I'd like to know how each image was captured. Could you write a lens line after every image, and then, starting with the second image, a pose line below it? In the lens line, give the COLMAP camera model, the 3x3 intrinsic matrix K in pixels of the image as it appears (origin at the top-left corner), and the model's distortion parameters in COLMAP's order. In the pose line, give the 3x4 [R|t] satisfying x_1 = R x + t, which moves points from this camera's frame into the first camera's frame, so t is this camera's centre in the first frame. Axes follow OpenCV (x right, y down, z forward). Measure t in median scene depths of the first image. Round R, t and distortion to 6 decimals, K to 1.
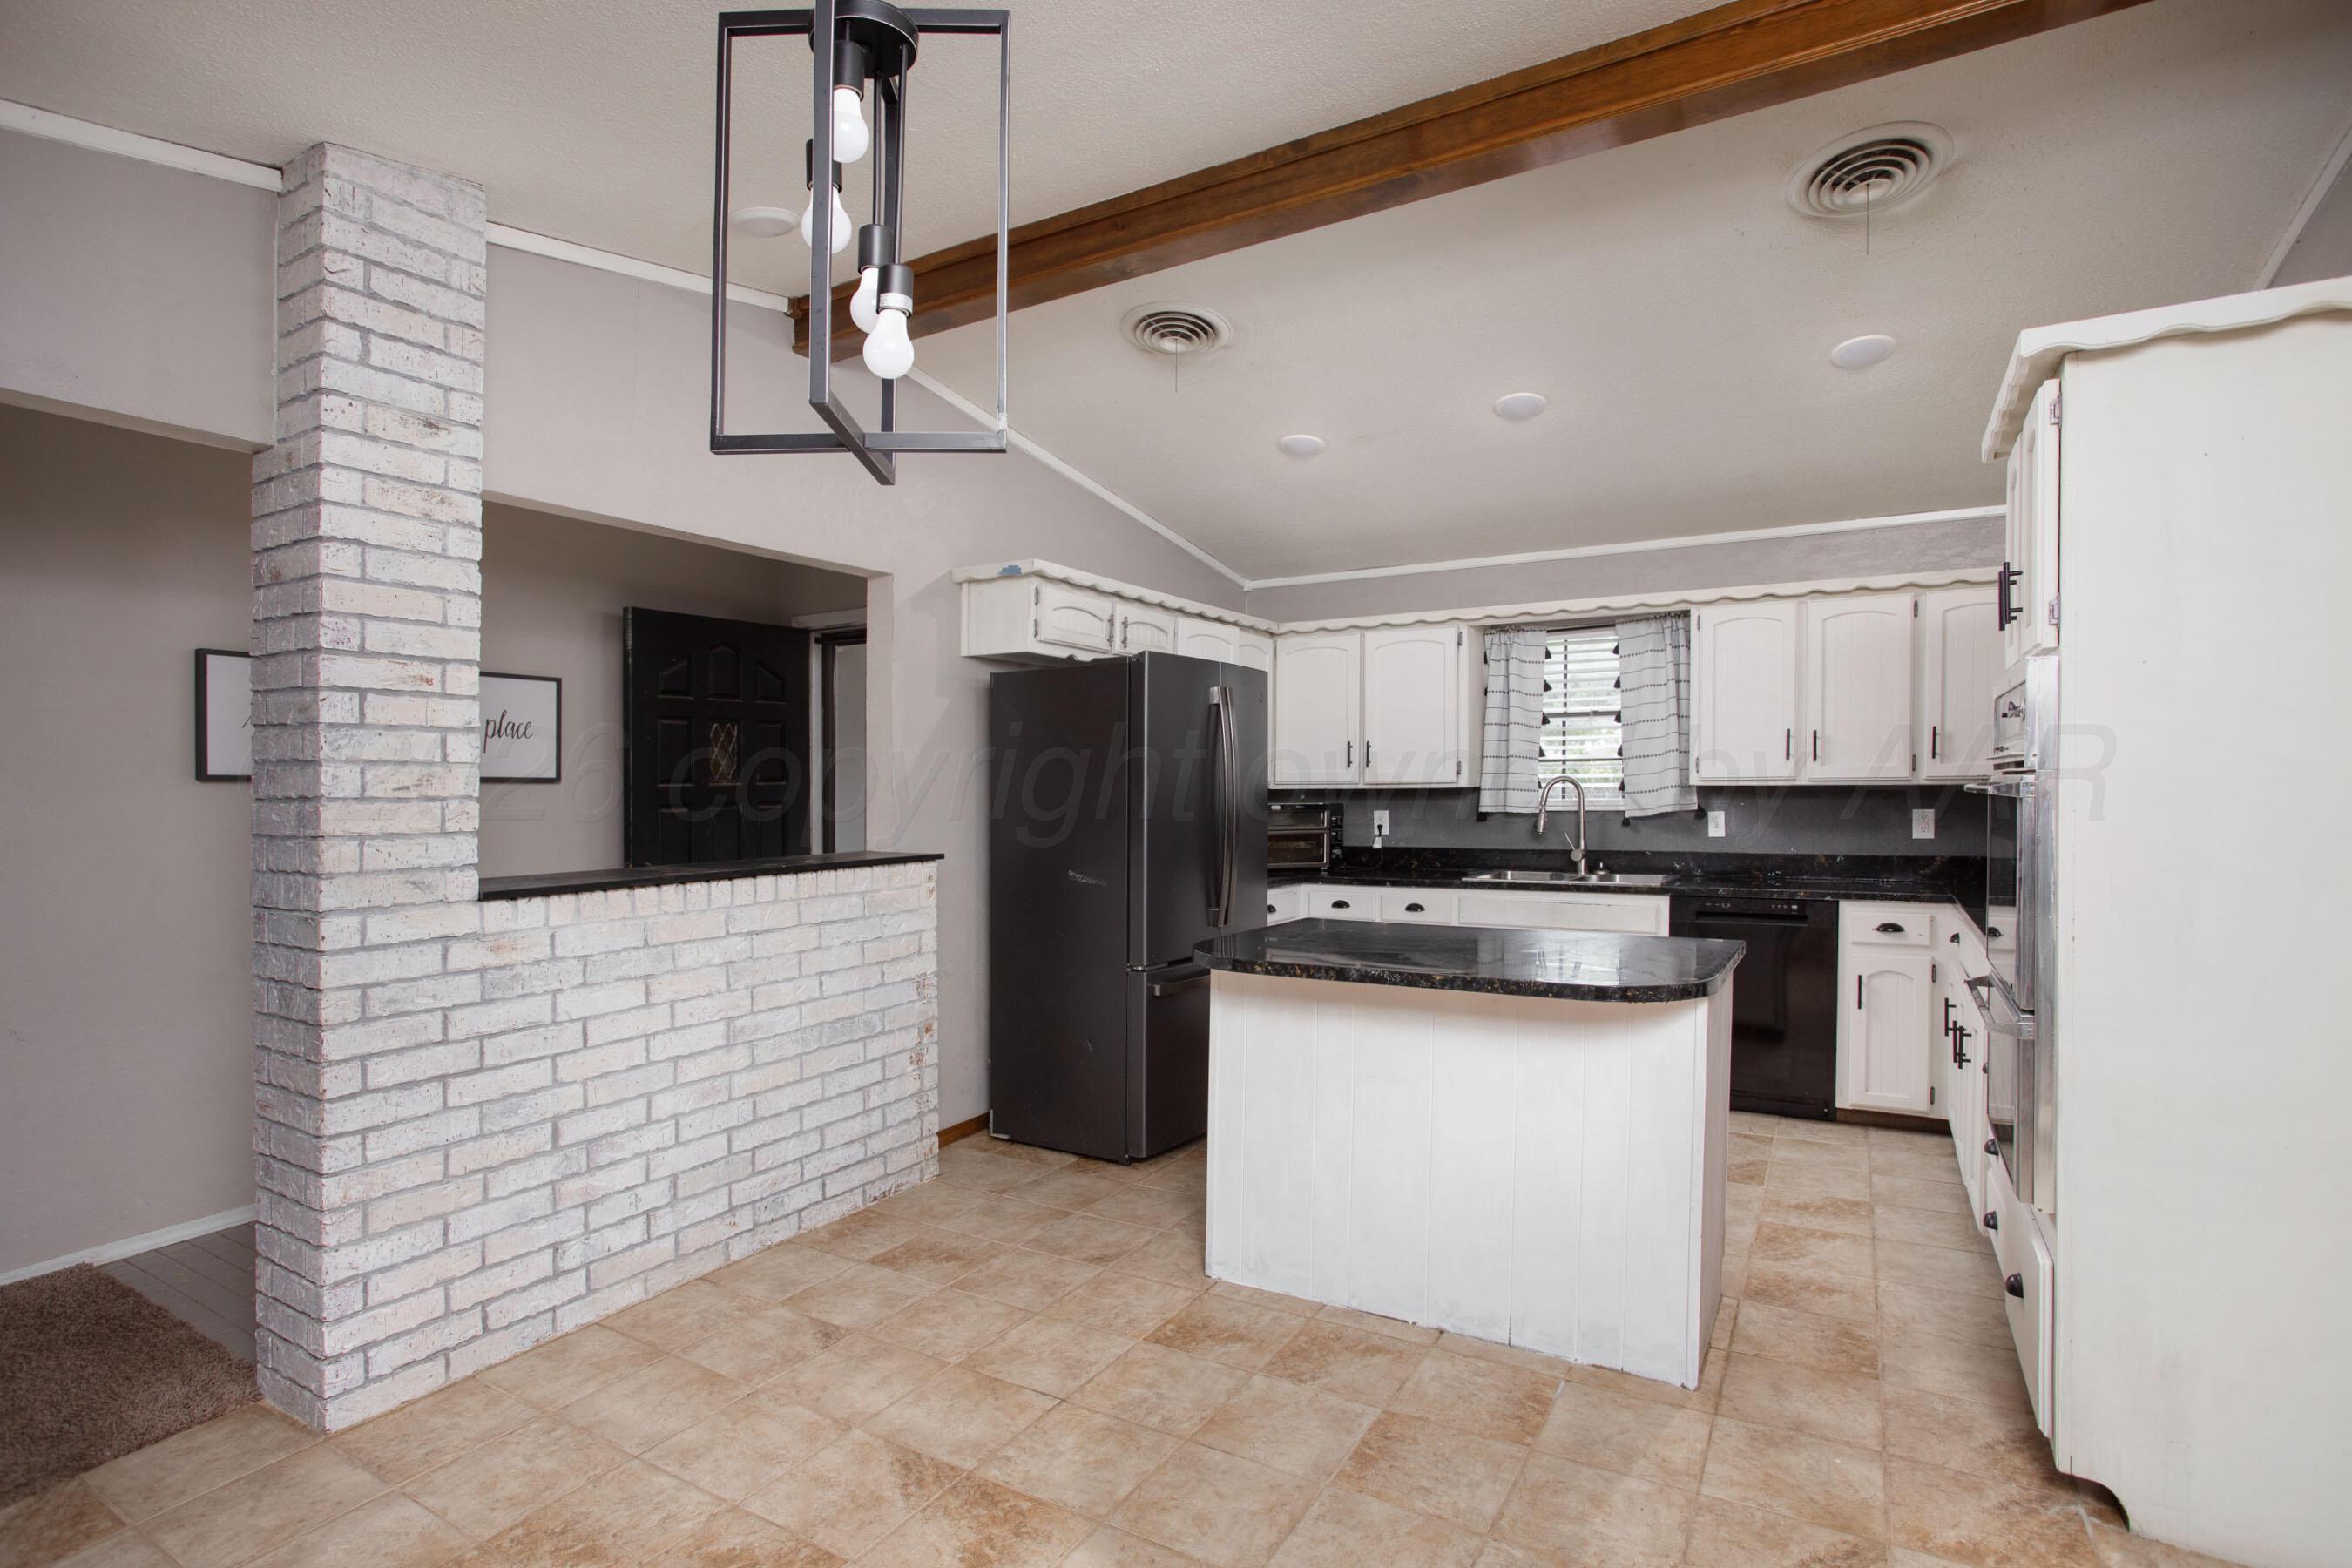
lens RADIAL K [[1147.8, 0, 1185.2], [0, 1147.8, 785.9], [0, 0, 1]] dist [-0.070172, 0.034317]
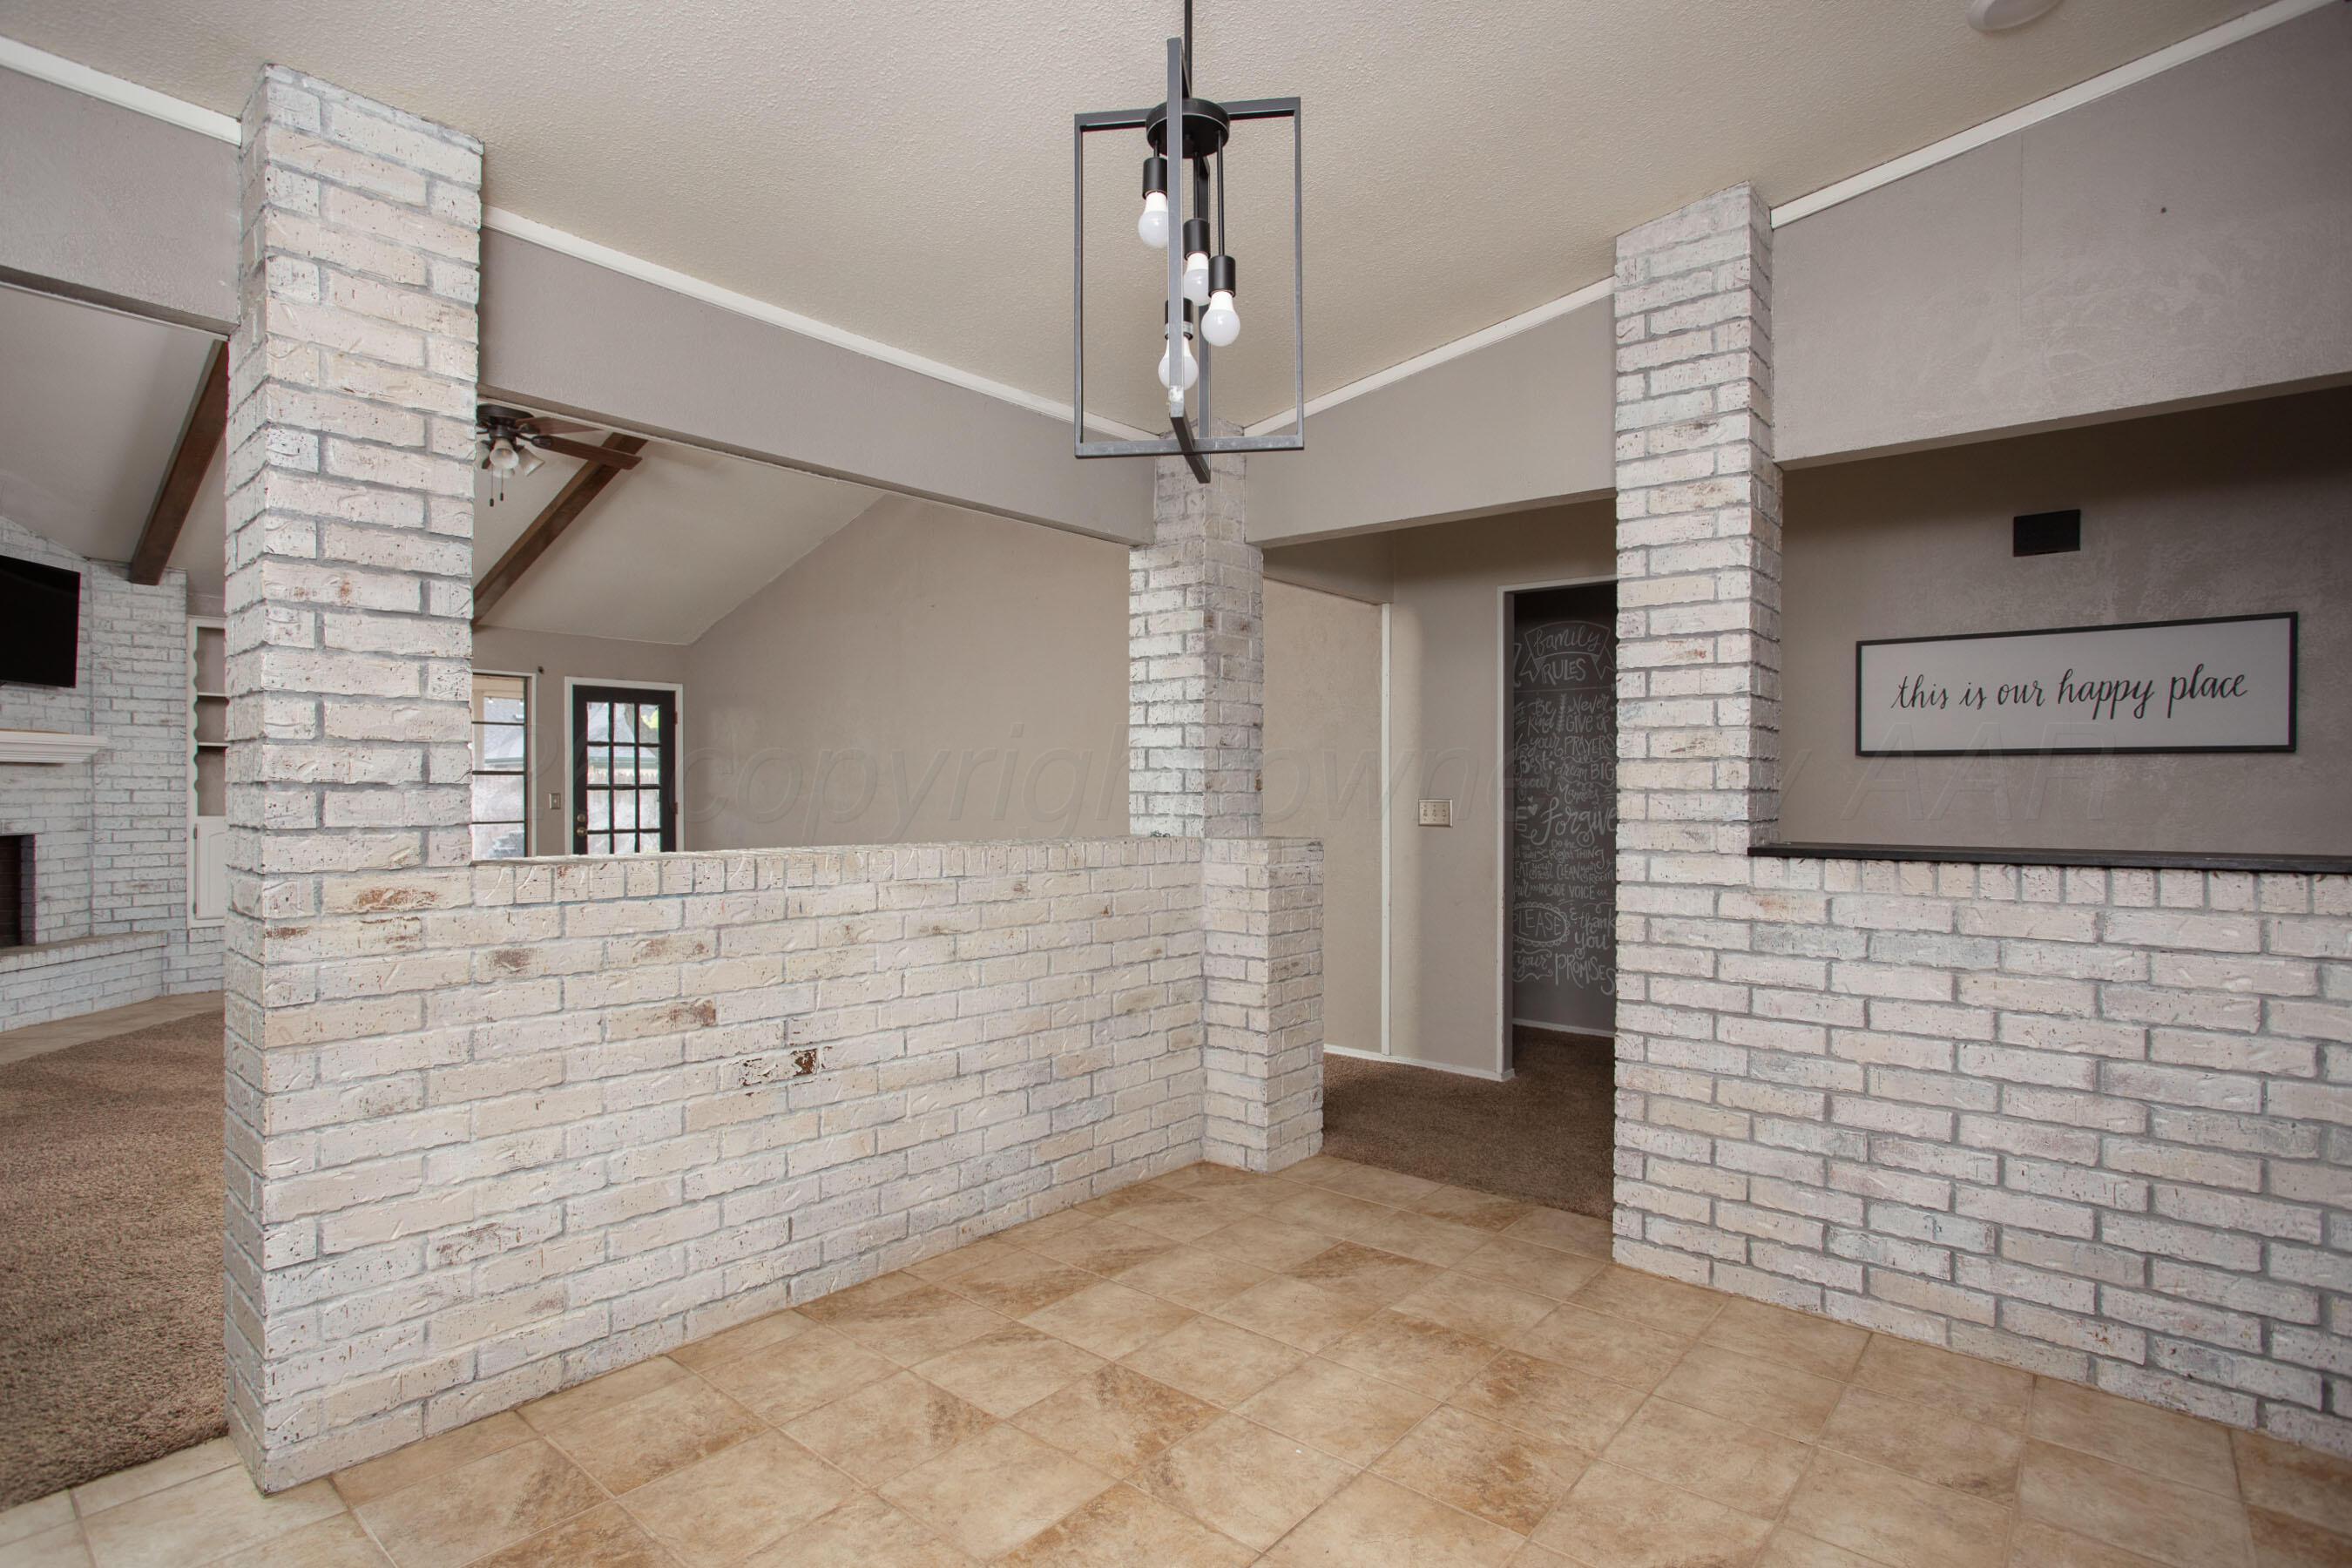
lens RADIAL K [[1150.8, 0, 1144.2], [0, 1150.8, 807.8], [0, 0, 1]] dist [-0.062943, 0.032678]
pose [[-0.194923, 0.018600, -0.980642, 0.534375], [-0.005842, 0.999780, 0.020124, 0.039481], [0.980801, 0.009651, -0.194771, 0.654421]]
